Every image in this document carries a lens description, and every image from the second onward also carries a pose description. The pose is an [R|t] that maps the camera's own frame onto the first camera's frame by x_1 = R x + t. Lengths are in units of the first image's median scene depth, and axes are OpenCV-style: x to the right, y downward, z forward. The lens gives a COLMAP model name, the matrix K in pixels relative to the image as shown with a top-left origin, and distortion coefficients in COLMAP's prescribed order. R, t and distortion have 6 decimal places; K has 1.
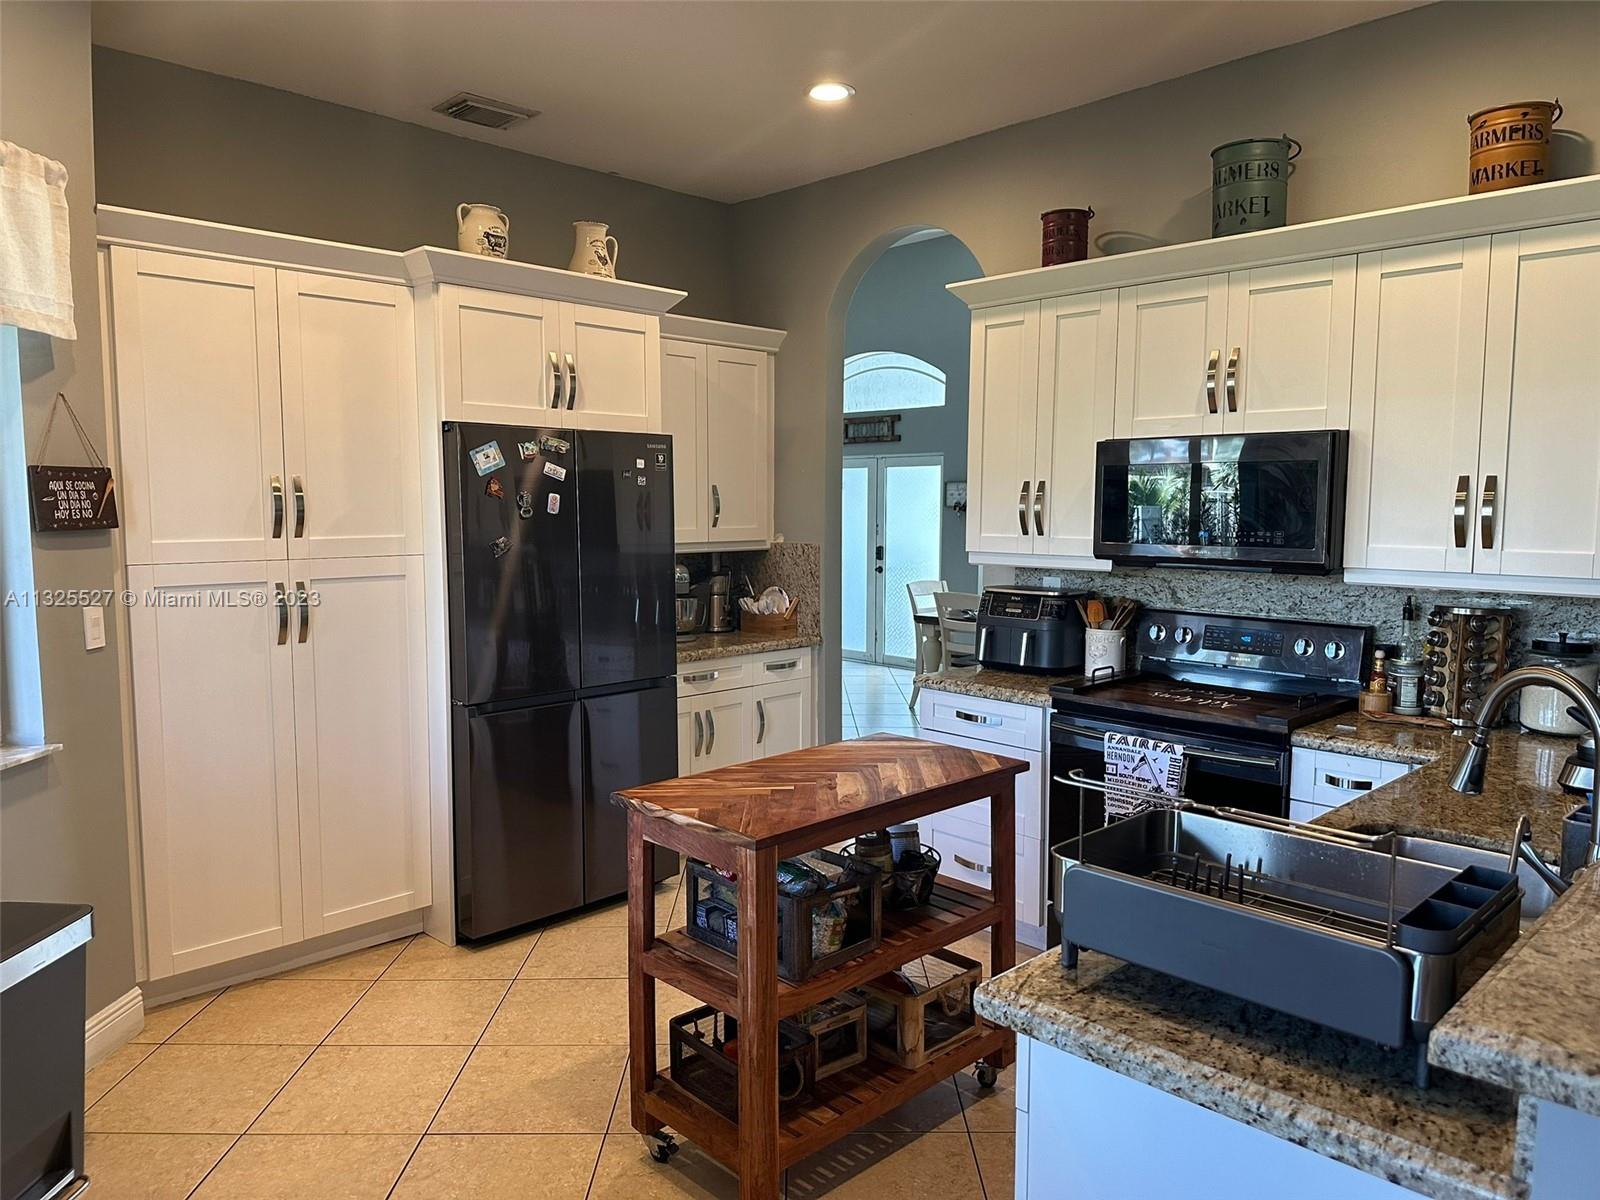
lens RADIAL K [[1139.1, 0, 745.7], [0, 1139.1, 602.6], [0, 0, 1]] dist [0.066908, -0.065724]
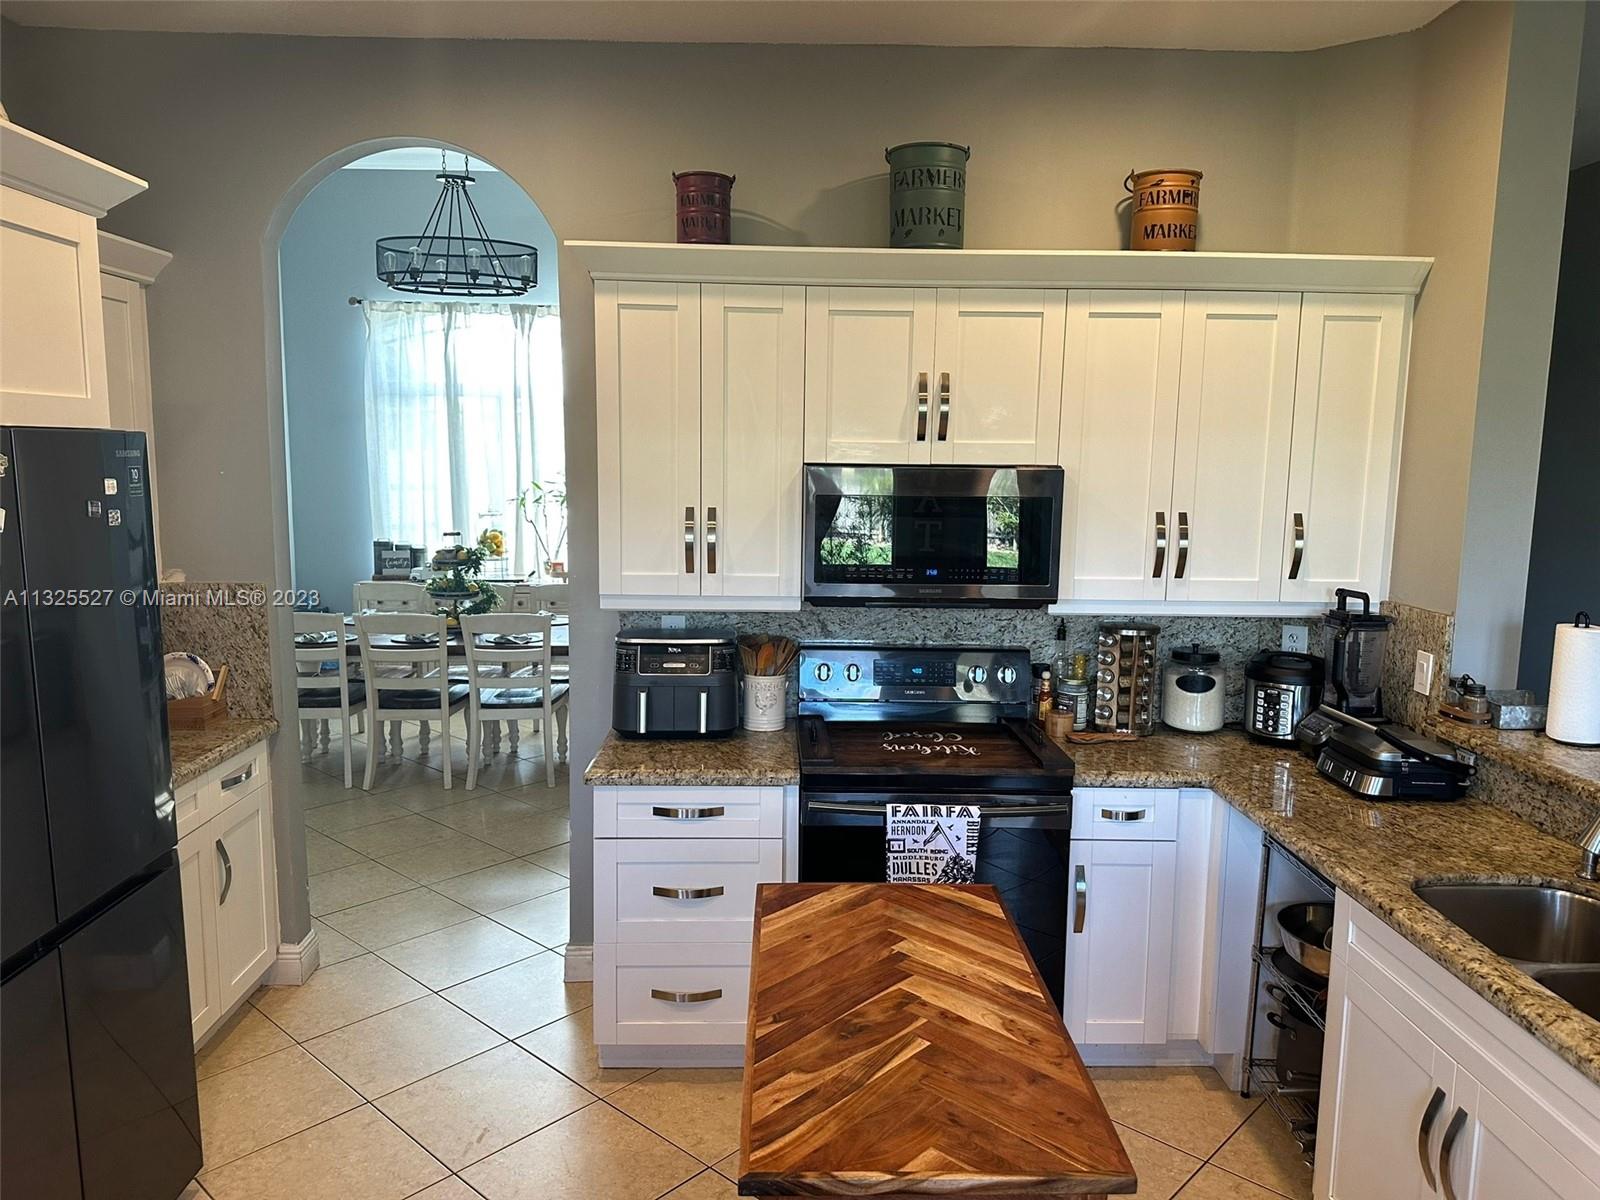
lens RADIAL K [[1139.1, 0, 800.4], [0, 1139.1, 610.9], [0, 0, 1]] dist [0.066908, -0.065724]
pose [[0.666449, -0.097032, 0.739209, -0.364944], [0.058998, 0.995249, 0.077450, -0.107536], [-0.743212, -0.008004, 0.669008, 0.471720]]
